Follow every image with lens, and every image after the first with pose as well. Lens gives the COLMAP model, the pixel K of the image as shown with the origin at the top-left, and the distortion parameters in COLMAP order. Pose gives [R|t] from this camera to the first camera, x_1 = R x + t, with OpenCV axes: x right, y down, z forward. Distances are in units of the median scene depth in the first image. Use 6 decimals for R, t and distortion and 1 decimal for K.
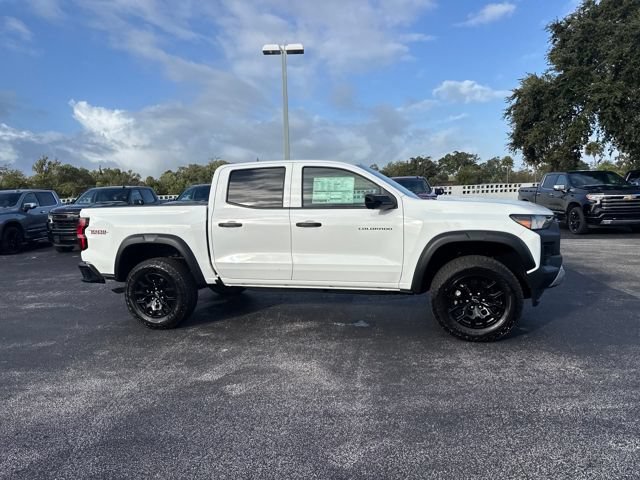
lens RADIAL K [[454.0, 0, 316.1], [0, 454.0, 242.6], [0, 0, 1]] dist [0.064846, -0.091066]
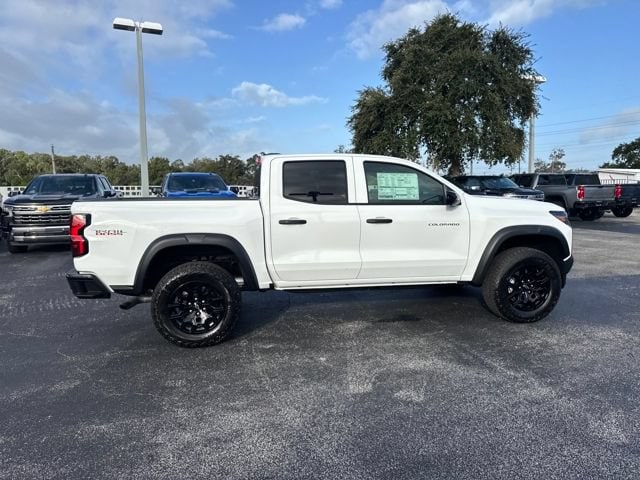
lens RADIAL K [[454.0, 0, 316.1], [0, 454.0, 242.6], [0, 0, 1]] dist [0.064846, -0.091066]
pose [[0.906027, -0.025409, 0.422457, -0.508319], [0.023280, 0.999677, 0.010200, -0.005730], [-0.422580, 0.000593, 0.906325, 0.155866]]
